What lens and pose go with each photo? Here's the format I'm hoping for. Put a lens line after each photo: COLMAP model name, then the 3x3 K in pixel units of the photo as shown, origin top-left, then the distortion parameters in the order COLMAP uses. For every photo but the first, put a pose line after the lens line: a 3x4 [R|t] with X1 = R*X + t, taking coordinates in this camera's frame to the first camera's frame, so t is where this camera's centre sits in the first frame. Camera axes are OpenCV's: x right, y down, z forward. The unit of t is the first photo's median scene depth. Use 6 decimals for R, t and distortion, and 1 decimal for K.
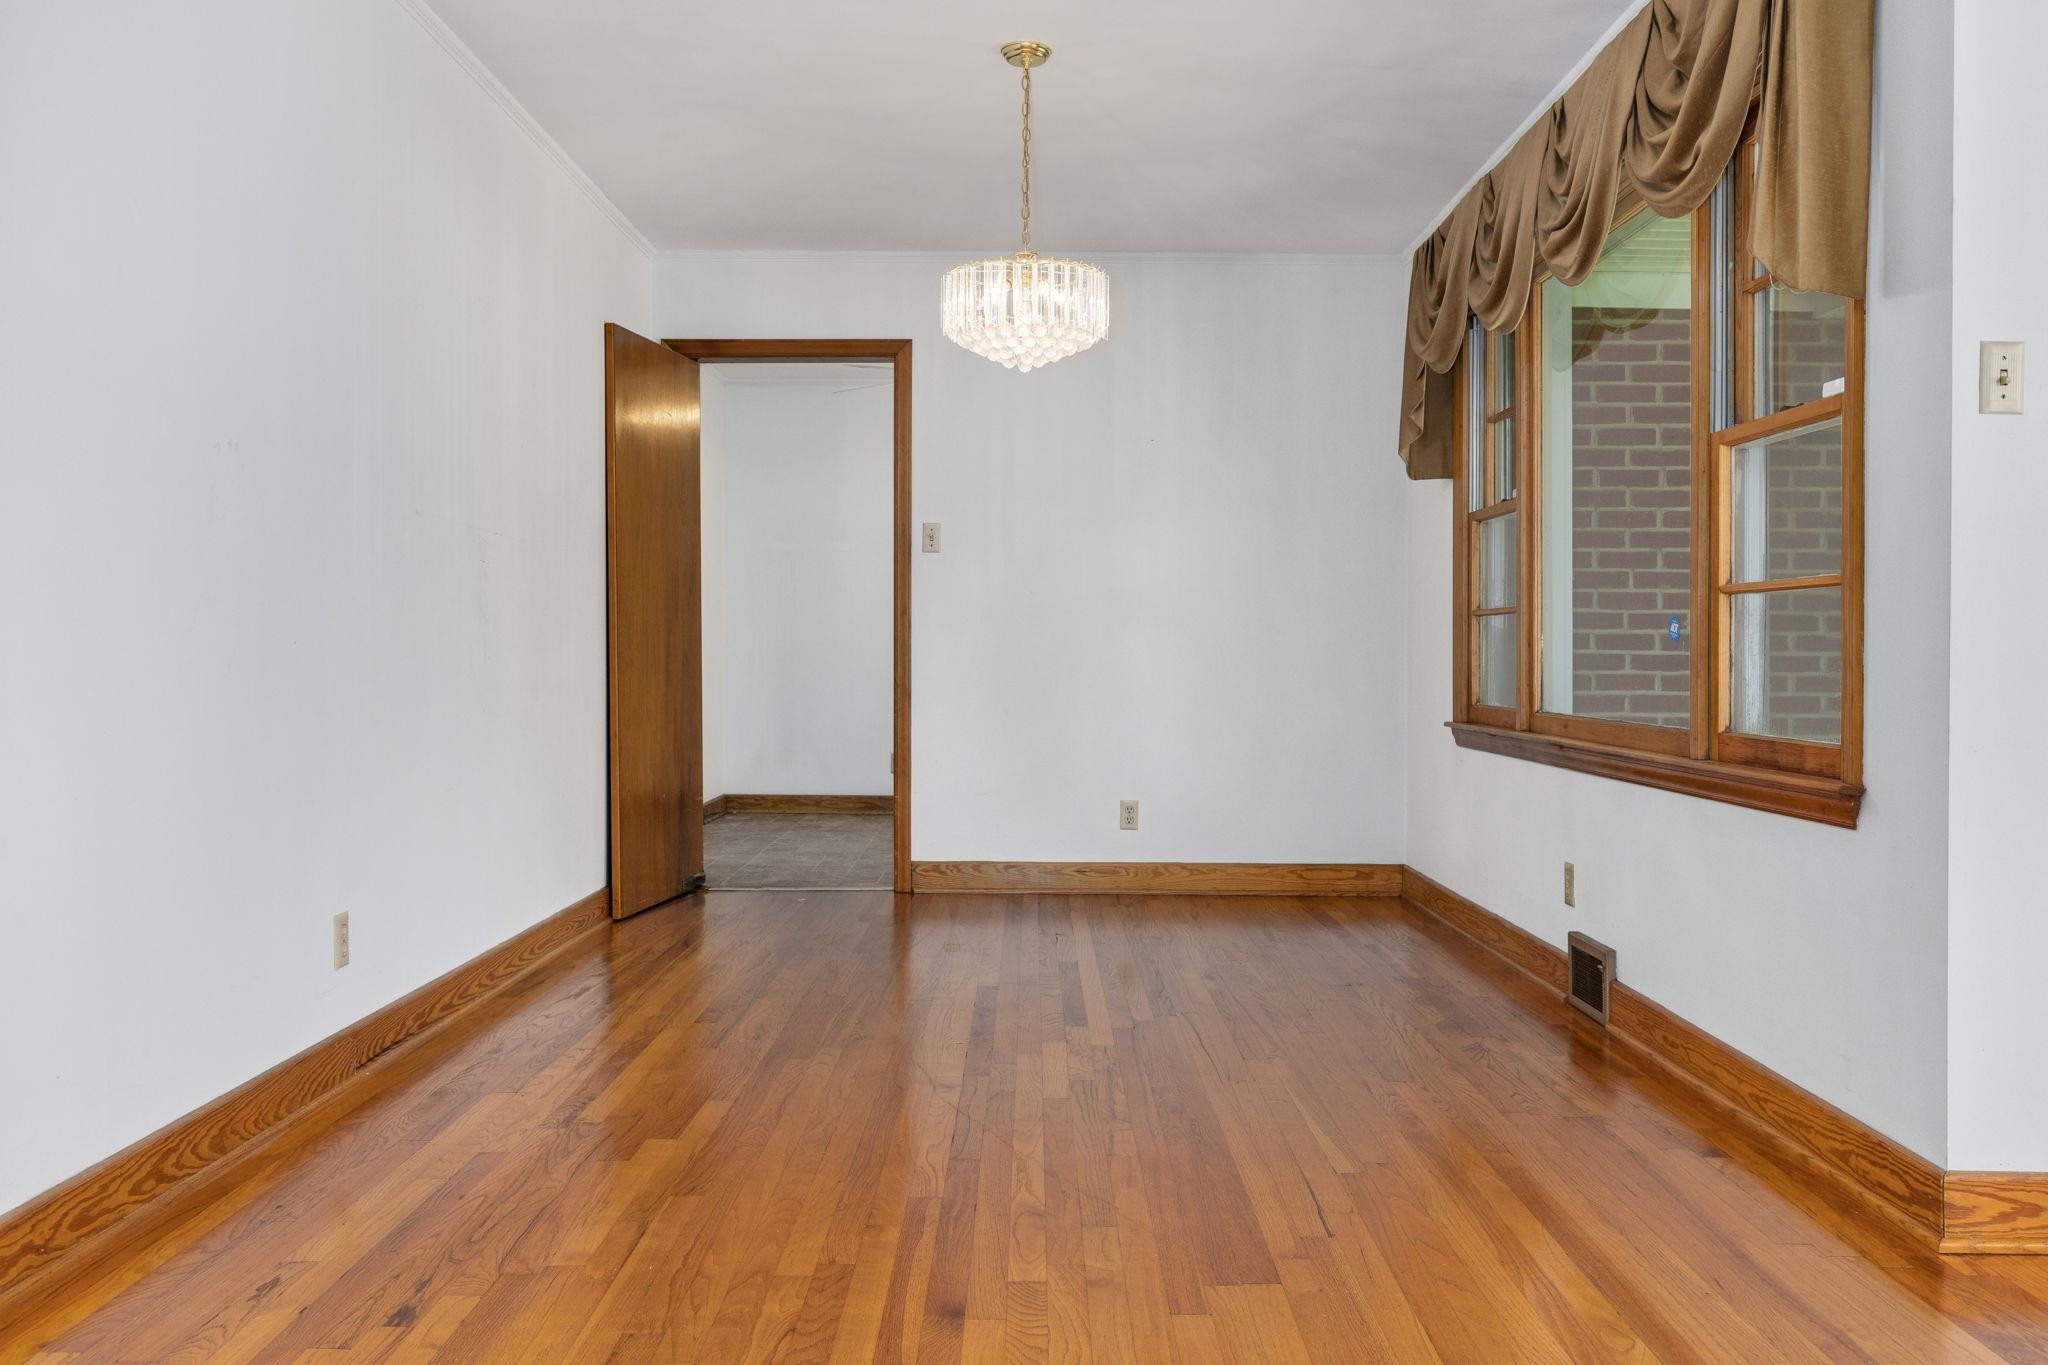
lens RADIAL K [[1578.4, 0, 1030.0], [0, 1578.4, 664.0], [0, 0, 1]] dist [-0.033060, -0.000774]
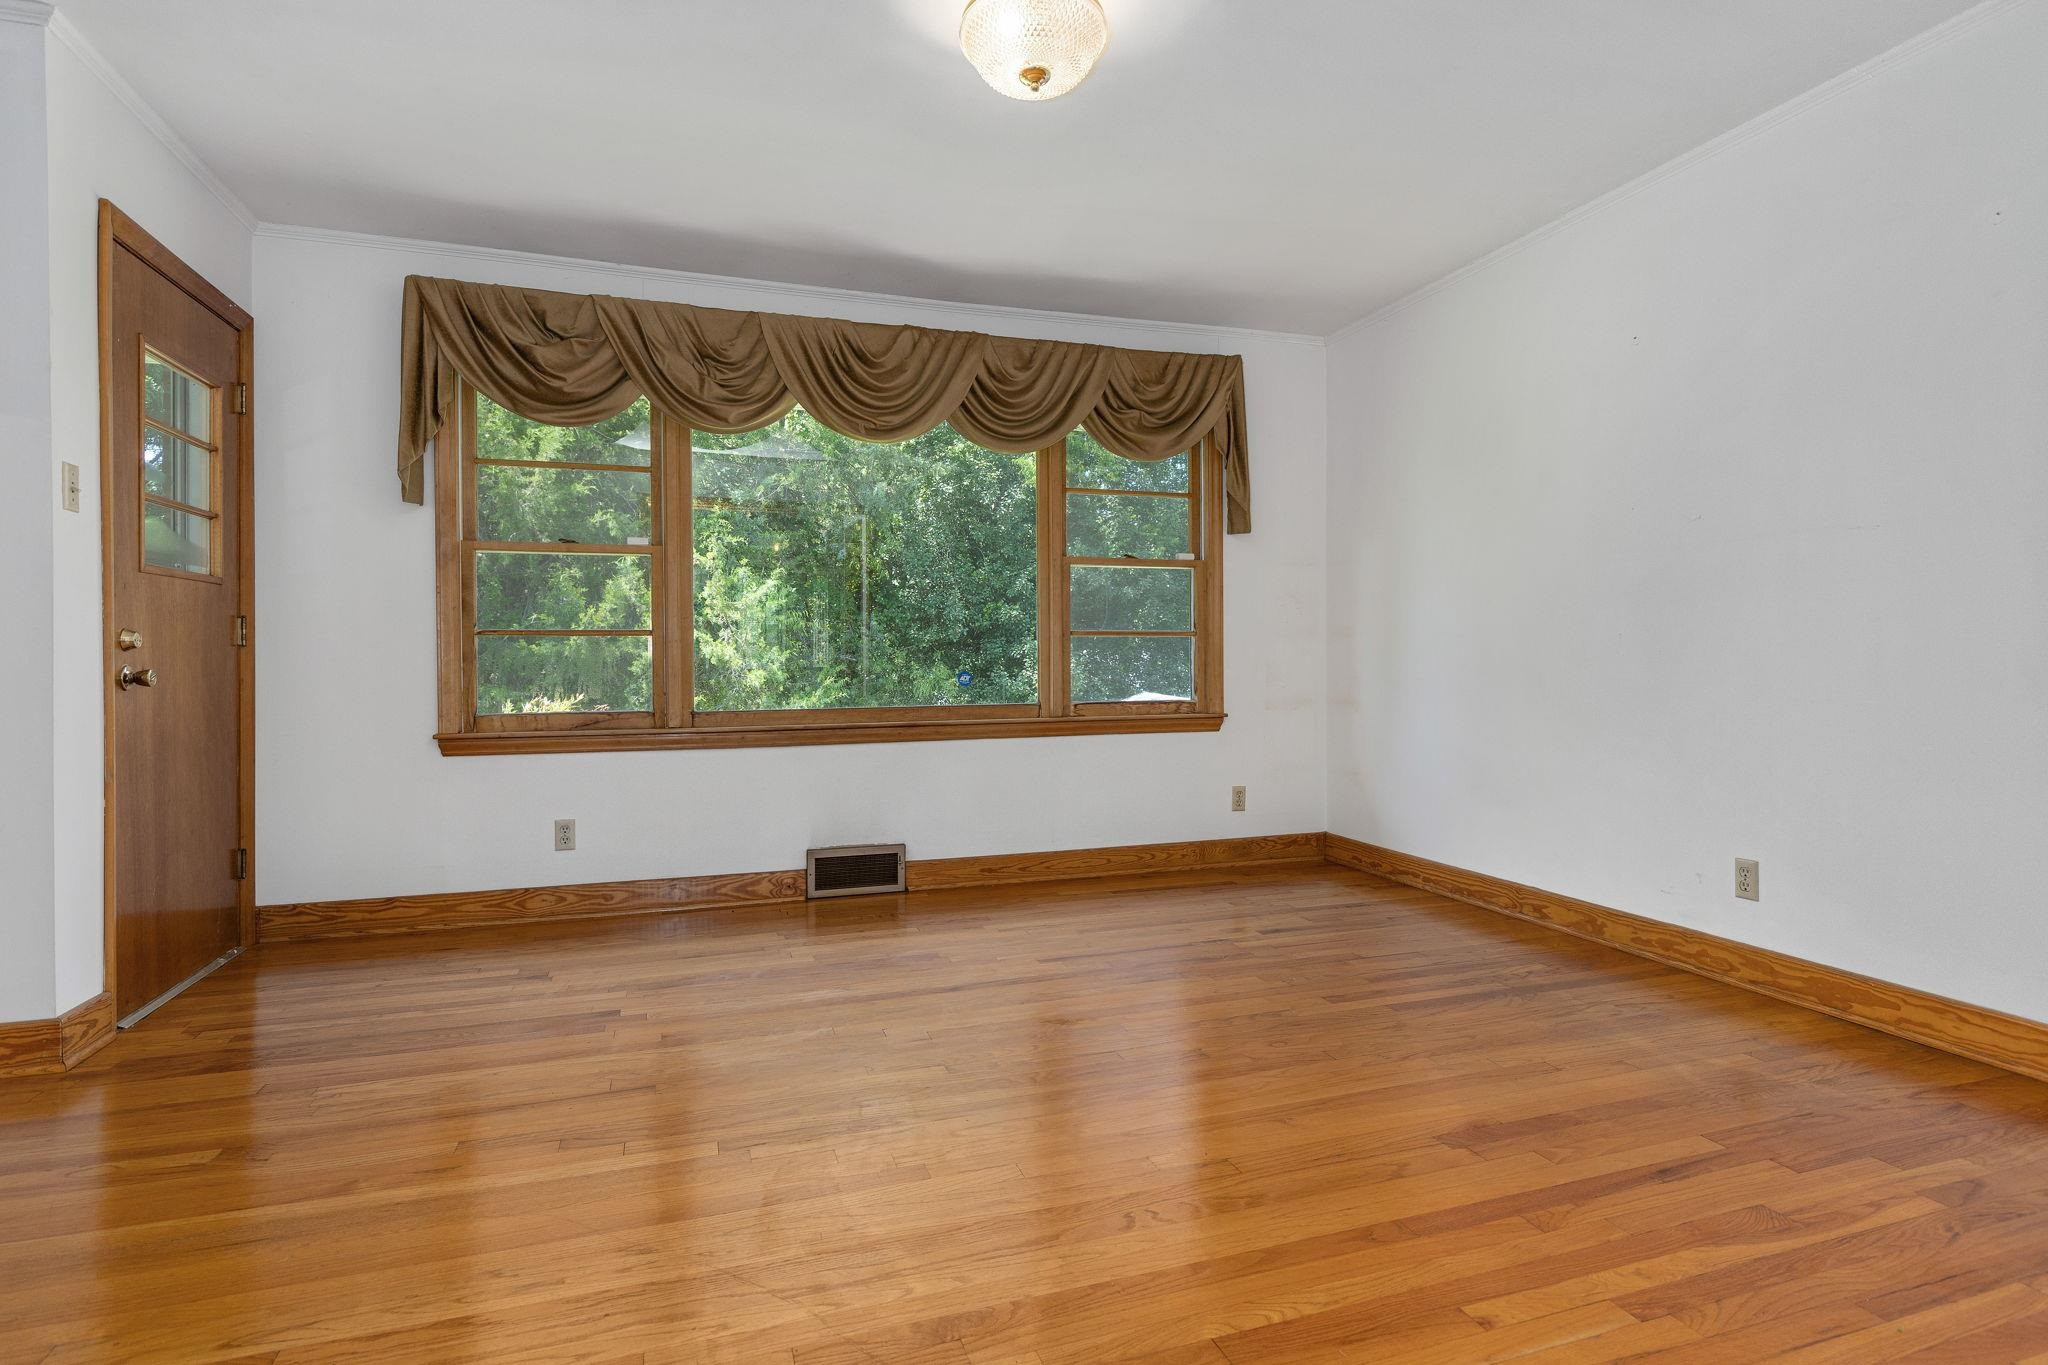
lens RADIAL K [[1034.5, 0, 1049.3], [0, 1034.5, 665.2], [0, 0, 1]] dist [0.005593, -0.001054]
pose [[-0.329003, -0.000280, 0.944329, -0.386232], [0.009170, 0.999952, 0.003491, -0.002535], [-0.944284, 0.009808, -0.328985, 0.250923]]
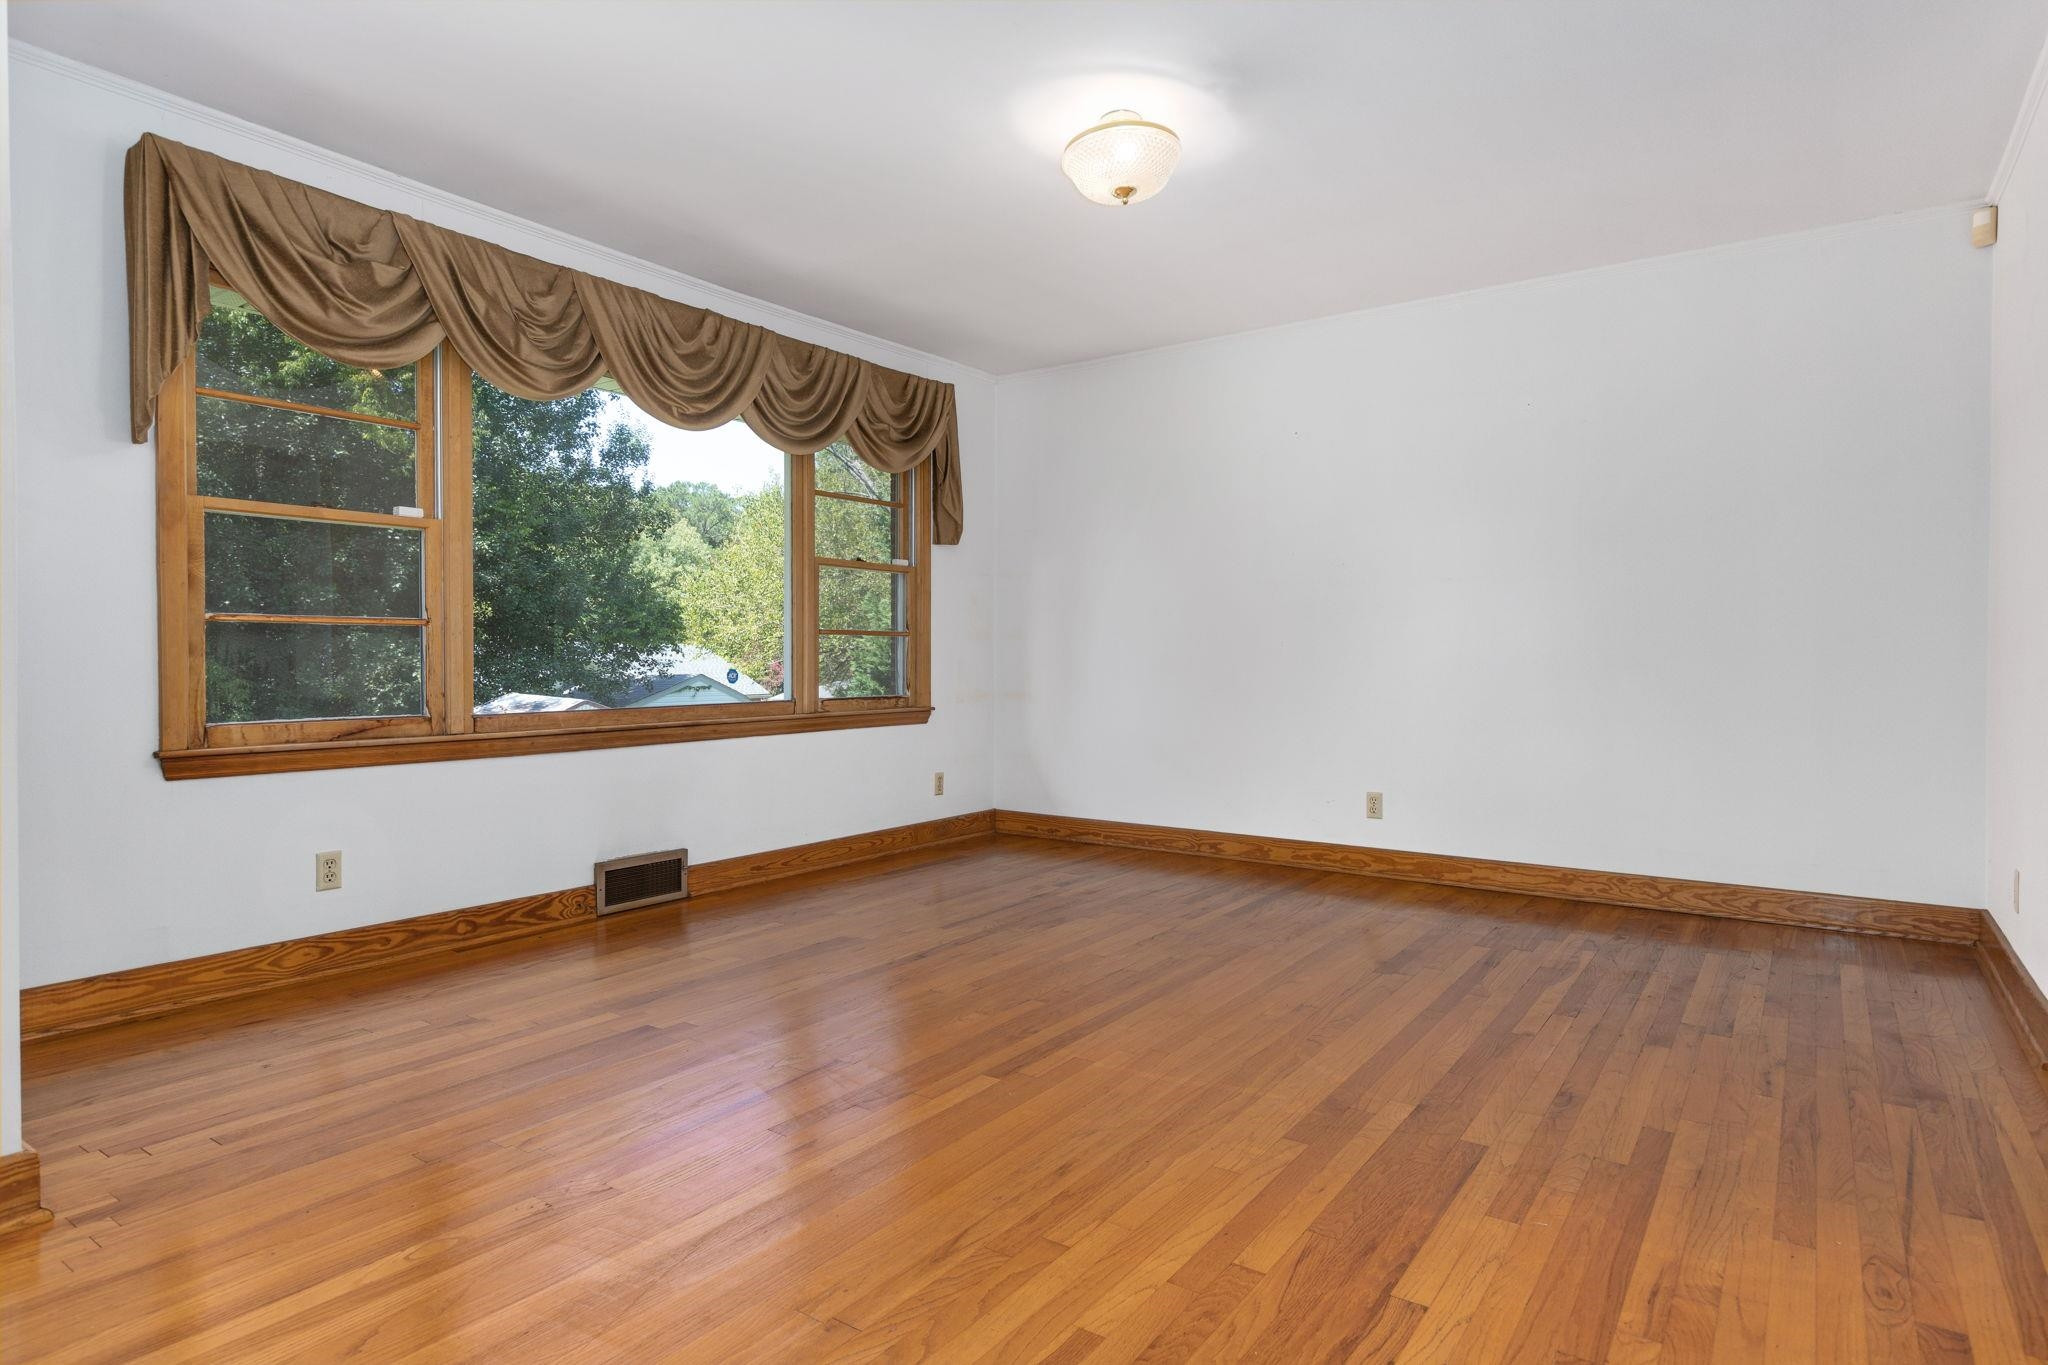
lens RADIAL K [[1094.7, 0, 1026.1], [0, 1094.7, 680.4], [0, 0, 1]] dist [0.005839, -0.001710]
pose [[-0.815222, -0.012166, 0.579021, -0.236550], [0.001655, 0.999726, 0.023337, -0.006841], [-0.579147, 0.019983, -0.814978, 0.708673]]
